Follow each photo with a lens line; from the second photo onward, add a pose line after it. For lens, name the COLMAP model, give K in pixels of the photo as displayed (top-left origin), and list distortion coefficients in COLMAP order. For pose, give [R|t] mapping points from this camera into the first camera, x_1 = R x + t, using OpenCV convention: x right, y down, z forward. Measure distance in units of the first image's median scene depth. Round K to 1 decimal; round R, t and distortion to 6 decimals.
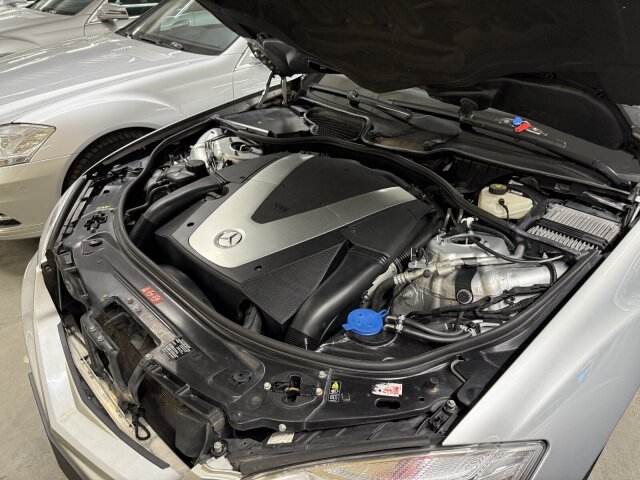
lens RADIAL K [[451.6, 0, 320.1], [0, 451.6, 253.6], [0, 0, 1]] dist [0.003084, -0.007725]
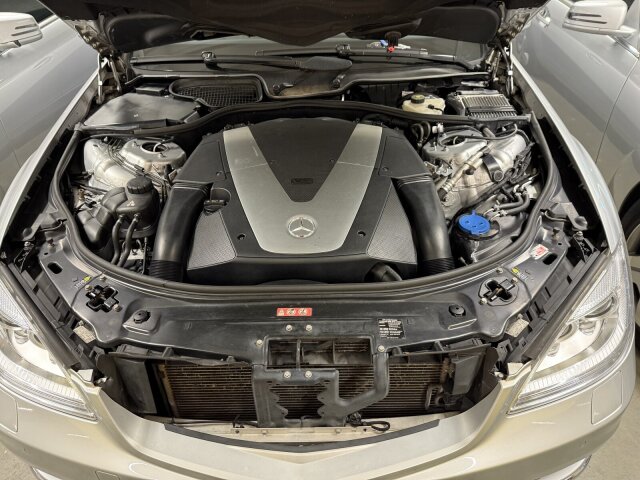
lens RADIAL K [[448.2, 0, 320.5], [0, 448.2, 239.0], [0, 0, 1]] dist [0.049195, -0.059233]
pose [[0.703163, -0.466679, 0.536444, -0.559772], [0.408888, 0.882633, 0.231881, -0.173391], [-0.581697, 0.056295, 0.811455, 0.144302]]
